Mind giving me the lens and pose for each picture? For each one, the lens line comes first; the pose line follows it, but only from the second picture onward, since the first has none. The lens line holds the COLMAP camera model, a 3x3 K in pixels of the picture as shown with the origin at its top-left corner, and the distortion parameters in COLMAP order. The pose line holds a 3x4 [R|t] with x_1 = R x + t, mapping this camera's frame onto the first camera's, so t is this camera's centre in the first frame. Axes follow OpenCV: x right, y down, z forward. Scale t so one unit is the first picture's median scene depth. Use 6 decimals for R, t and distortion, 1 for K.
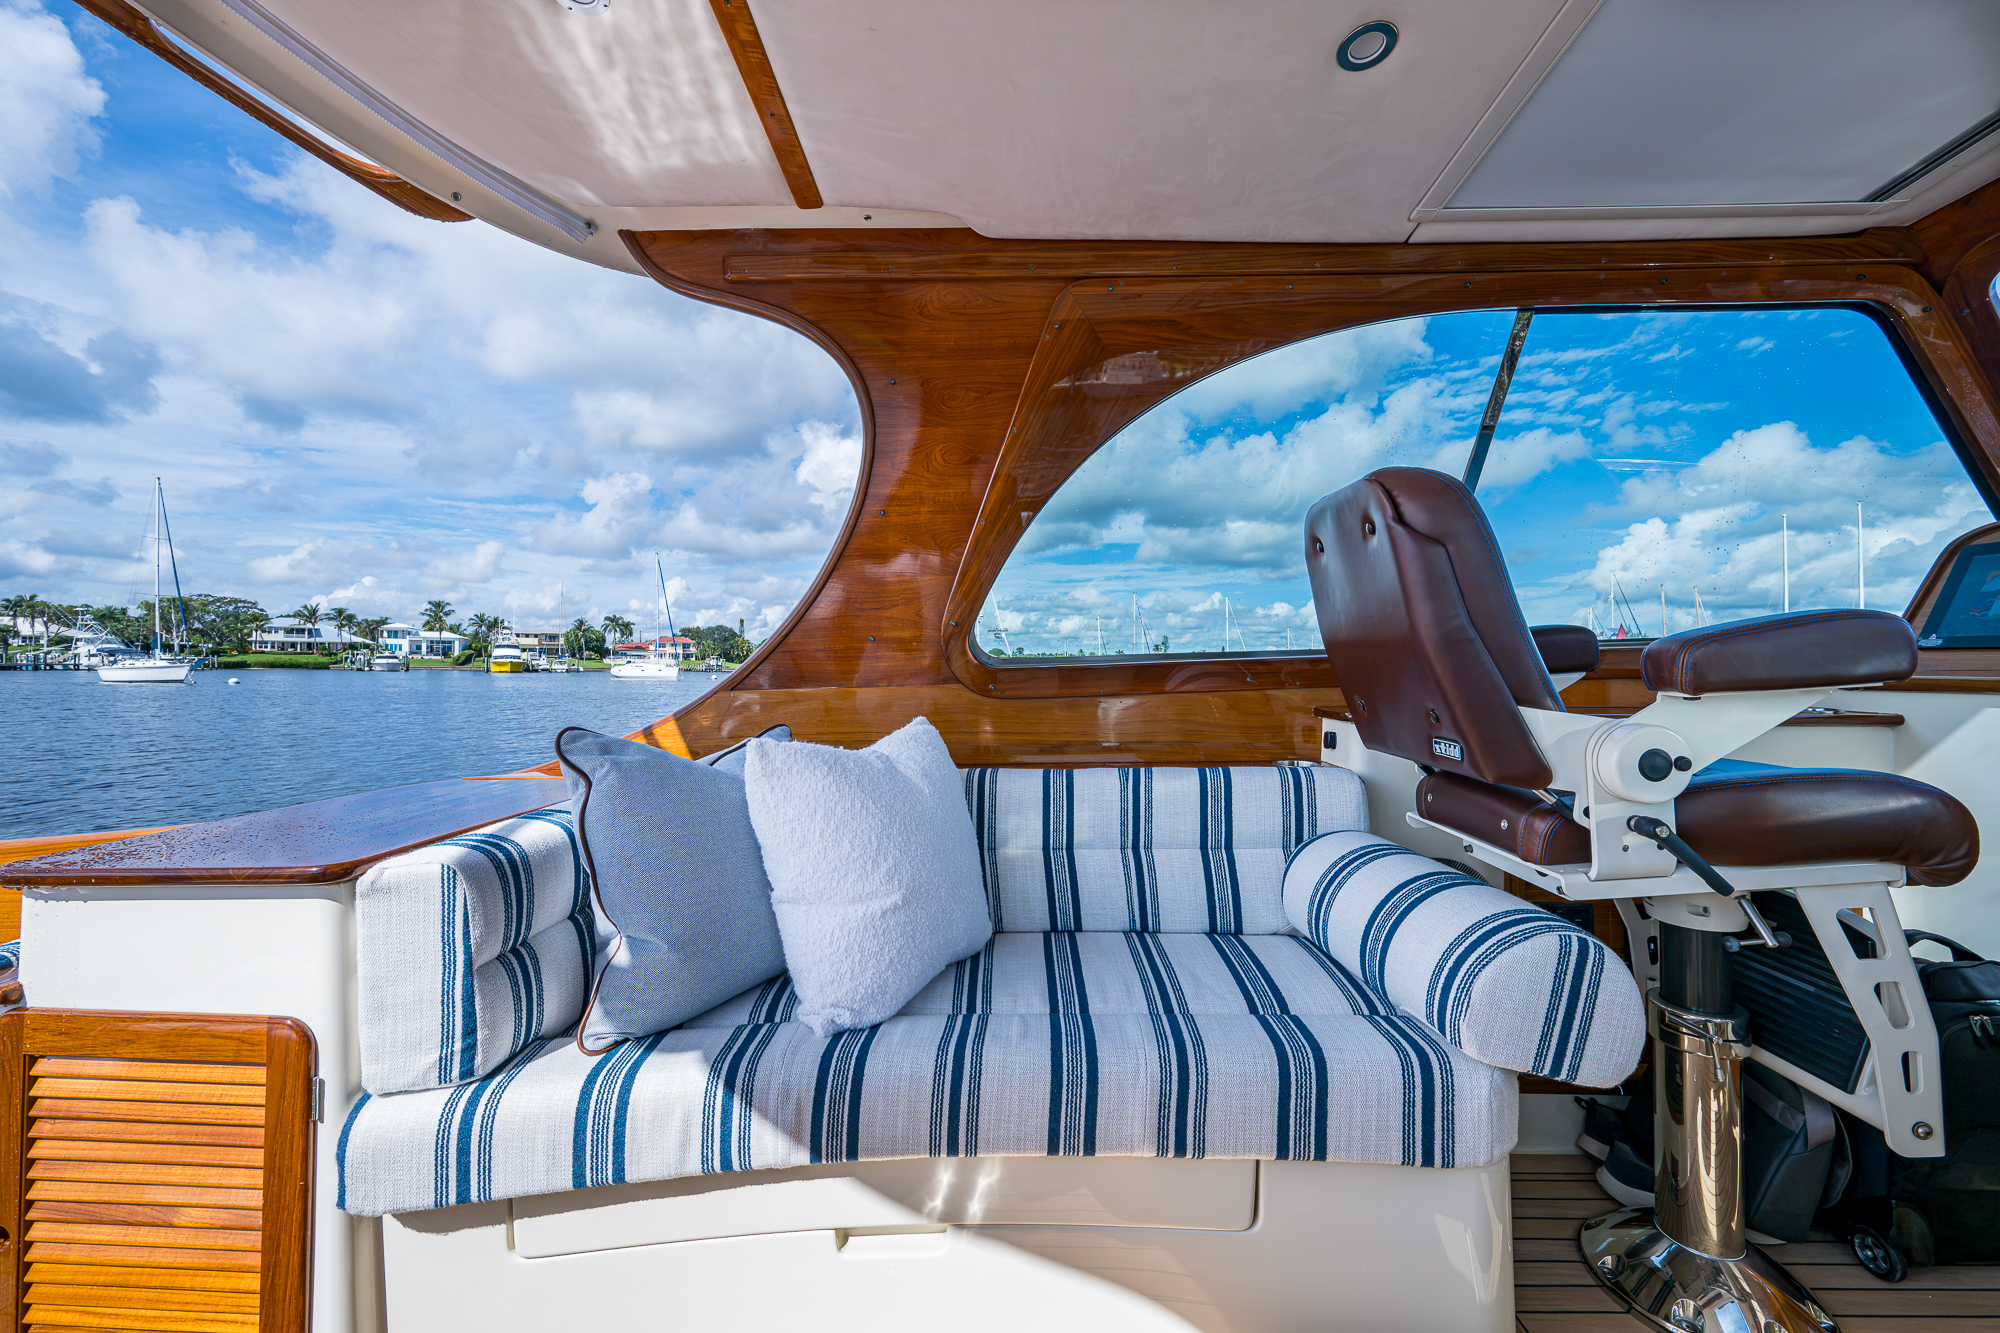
lens RADIAL K [[787.6, 0, 976.3], [0, 787.6, 671.3], [0, 0, 1]] dist [-0.000831, -0.001038]
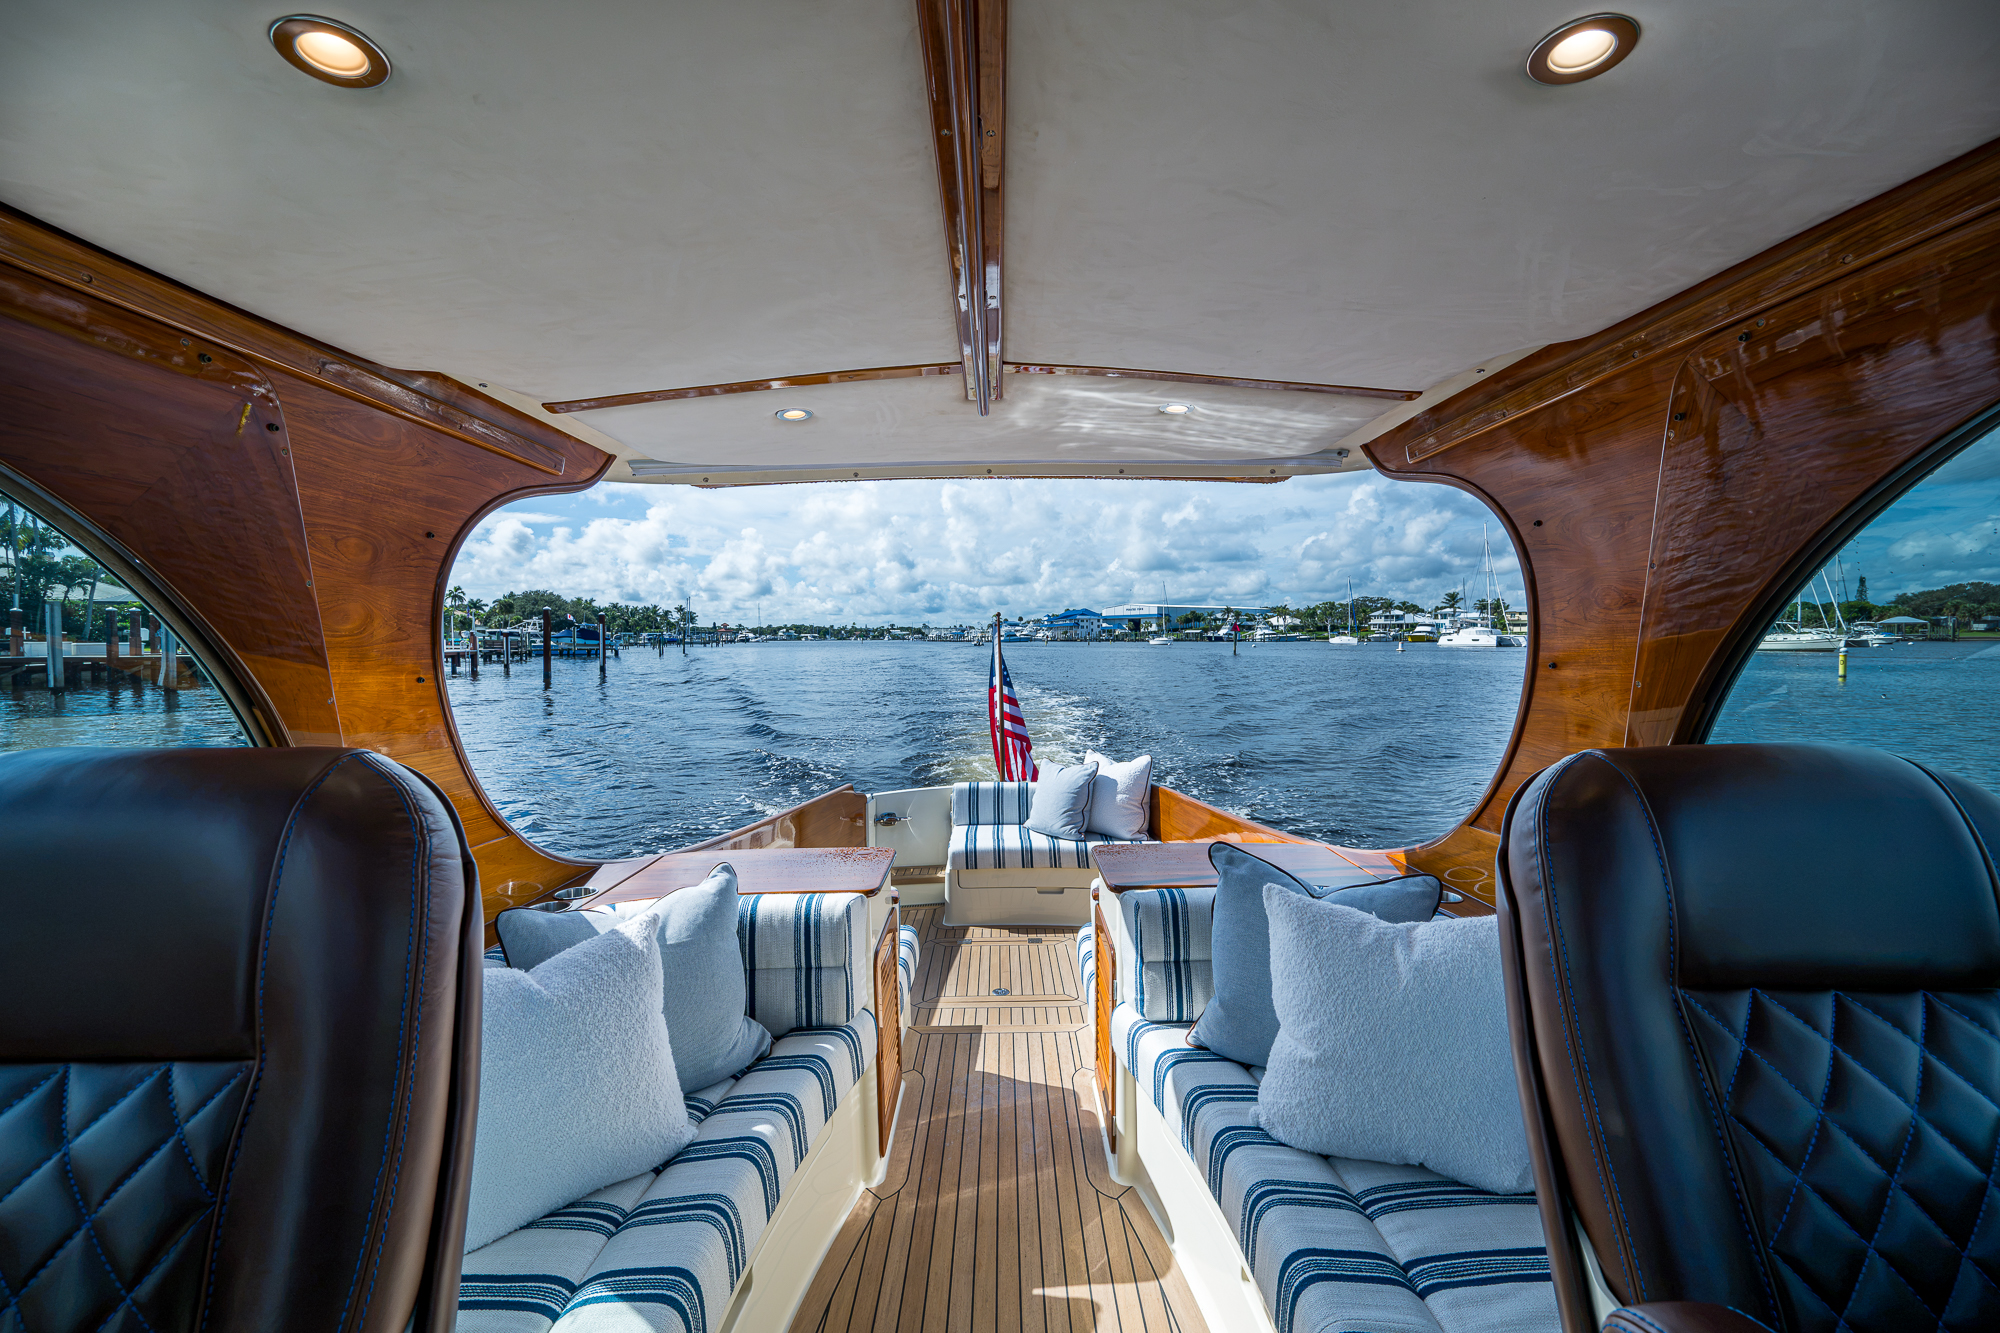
lens RADIAL K [[787.6, 0, 996.4], [0, 787.6, 659.6], [0, 0, 1]] dist [-0.000831, -0.001038]
pose [[0.038386, 0.011525, -0.999197, 0.910672], [0.005456, 0.999916, 0.011743, -0.275250], [0.999248, -0.005902, 0.038320, 0.428675]]
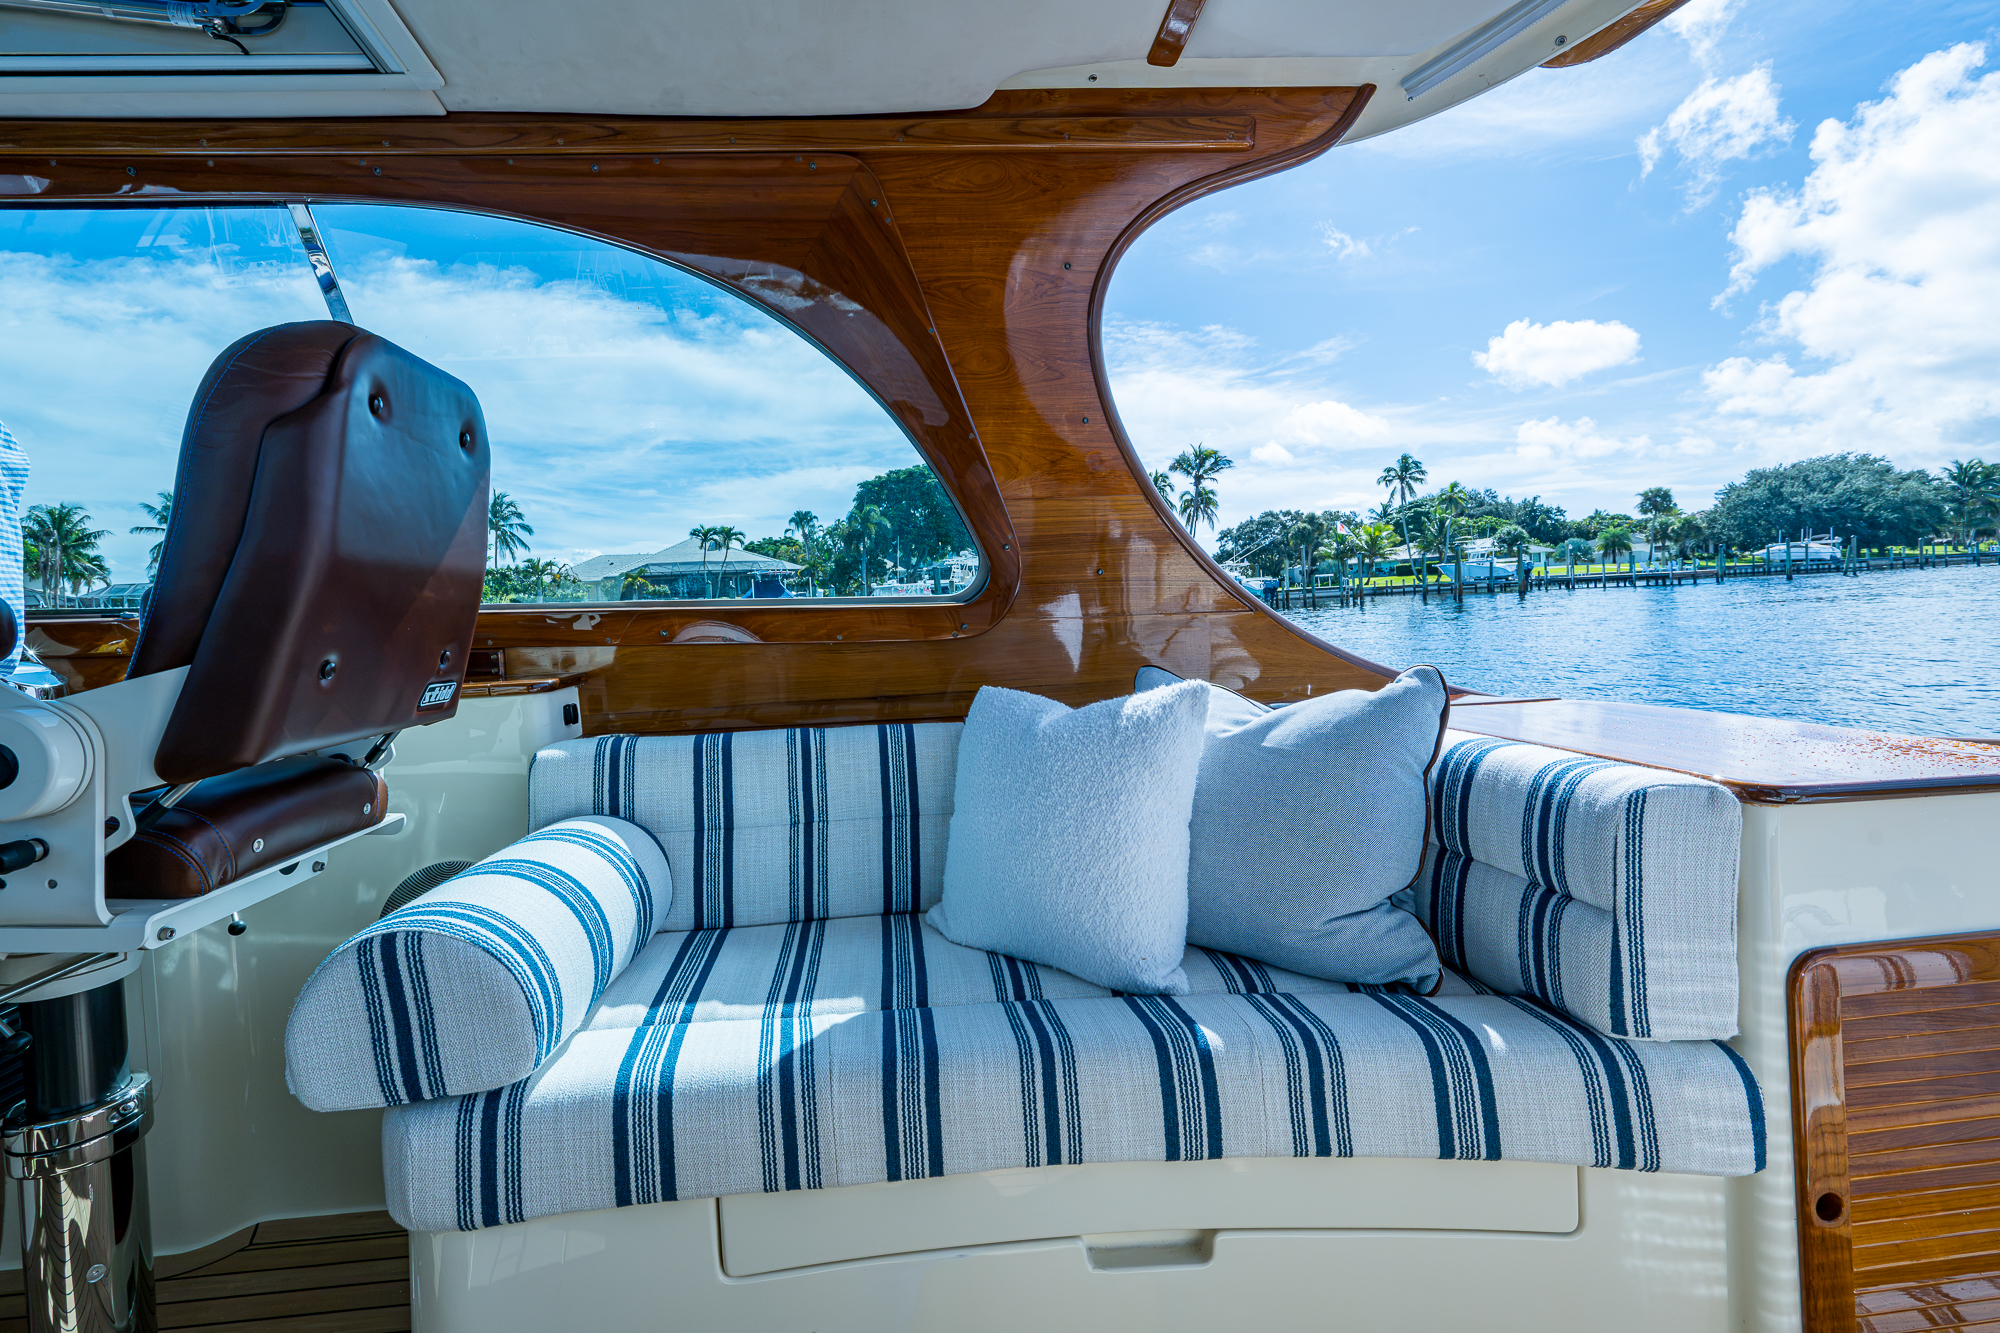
lens RADIAL K [[852.4, 0, 997.9], [0, 852.4, 651.2], [0, 0, 1]] dist [-0.008679, 0.002628]
pose [[-0.989153, 0.049374, -0.138339, 0.121250], [0.043714, 0.998090, 0.043658, 0.008910], [0.140230, 0.037137, -0.989422, 0.809150]]
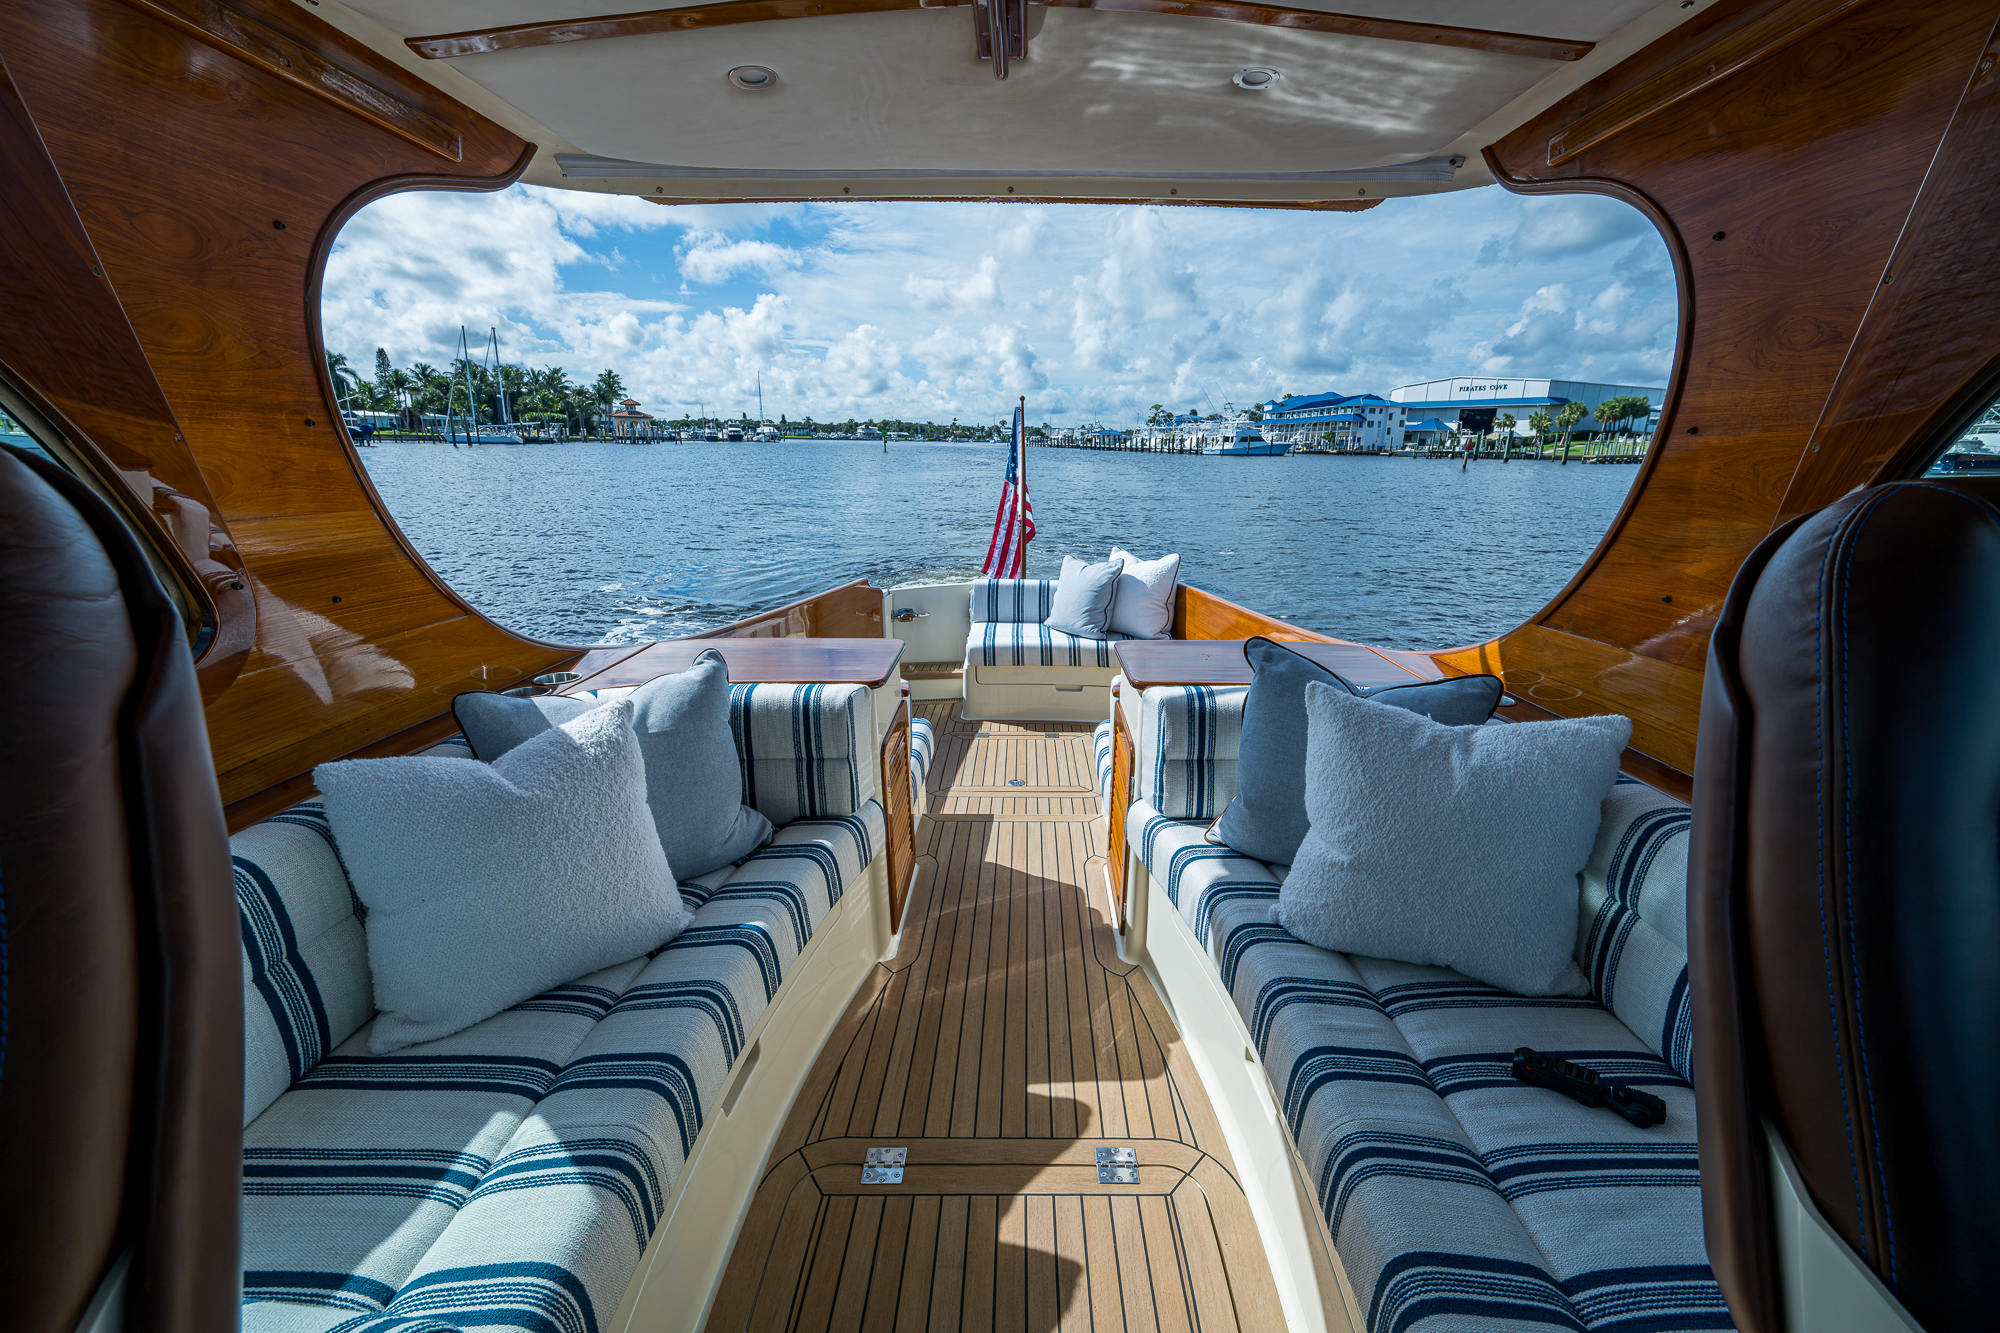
lens RADIAL K [[787.6, 0, 1014.6], [0, 787.6, 661.0], [0, 0, 1]] dist [-0.000831, -0.001038]
pose [[0.030238, 0.259752, -0.965202, 0.754274], [-0.011148, 0.965671, 0.259529, -0.220215], [0.999481, 0.002912, 0.032095, 0.445155]]
